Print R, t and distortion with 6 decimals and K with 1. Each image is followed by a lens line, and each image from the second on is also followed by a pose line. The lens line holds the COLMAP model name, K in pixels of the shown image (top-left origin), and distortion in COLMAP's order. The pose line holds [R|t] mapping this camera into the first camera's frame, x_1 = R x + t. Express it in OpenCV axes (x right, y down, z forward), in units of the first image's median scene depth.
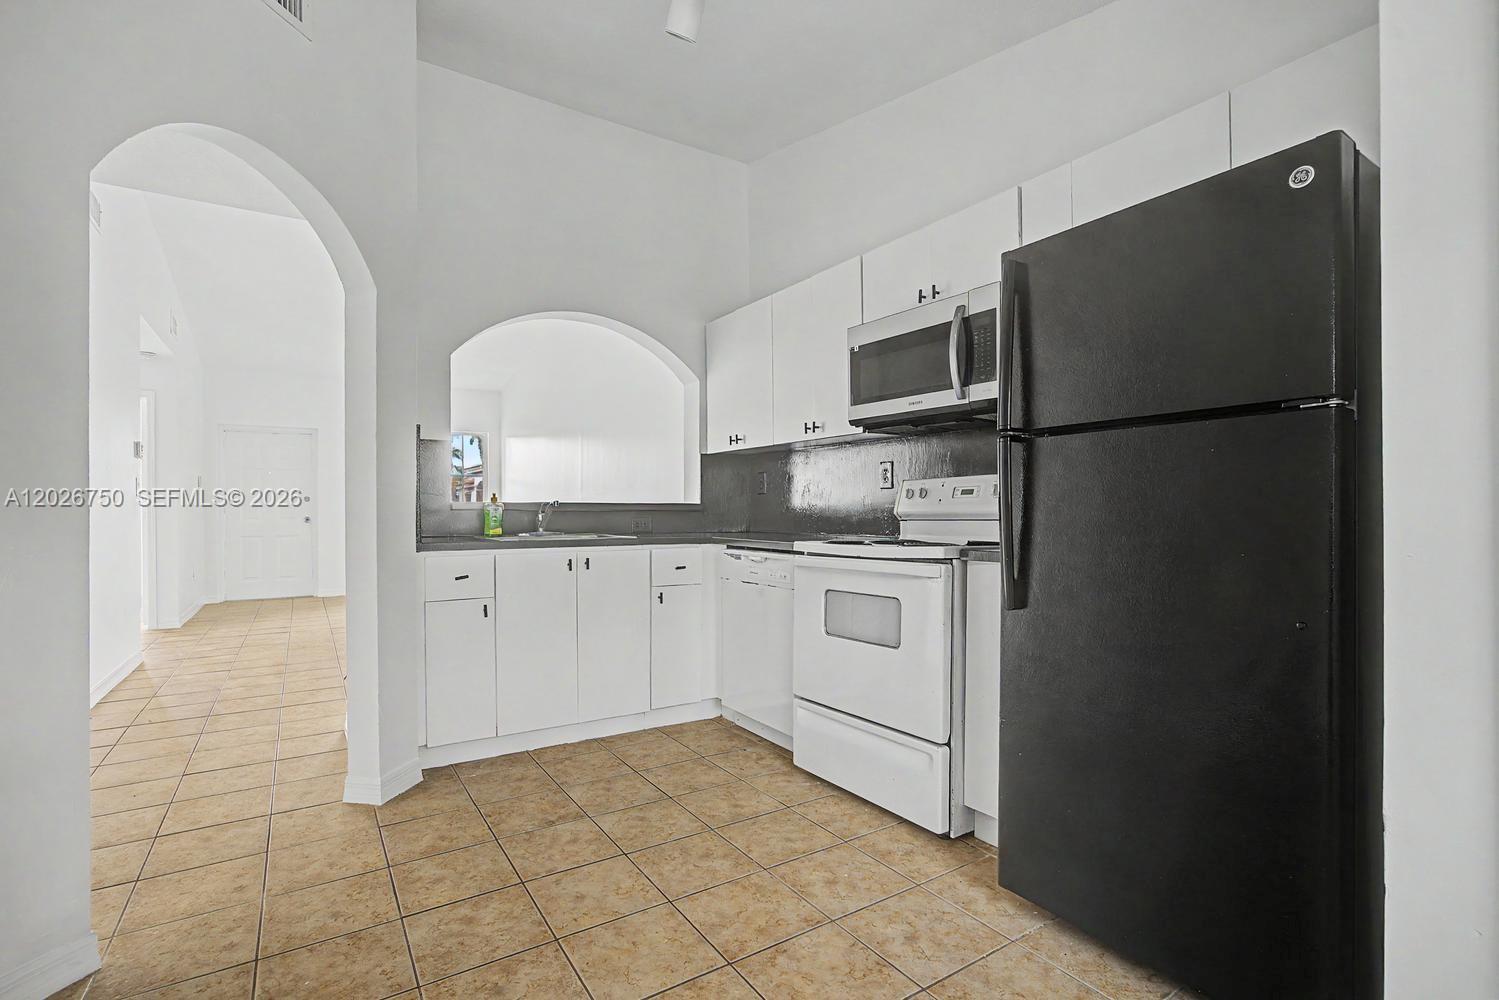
lens RADIAL K [[710.1, 0, 752.8], [0, 710.1, 508.2], [0, 0, 1]] dist [-0.001500, -0.000083]
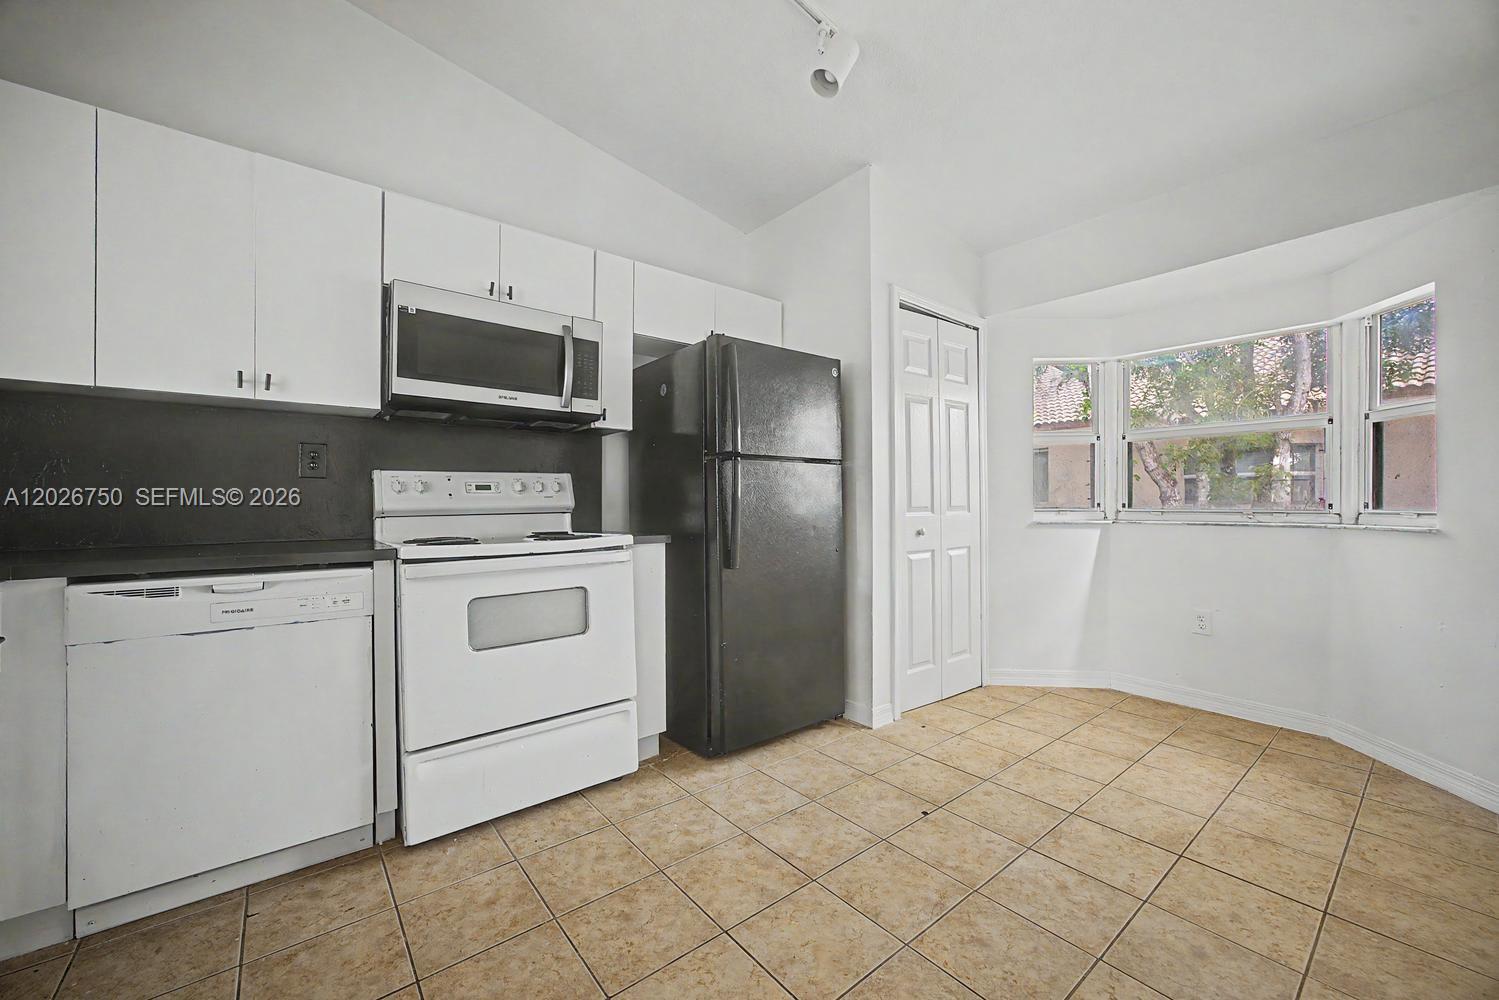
lens RADIAL K [[581.3, 0, 753.0], [0, 581.3, 501.7], [0, 0, 1]] dist [0.001762, 0.000220]
pose [[-0.104316, 0.014919, 0.994432, -0.681571], [0.007257, 0.999872, -0.014239, 0.013998], [-0.994518, 0.005731, -0.104411, 0.817442]]
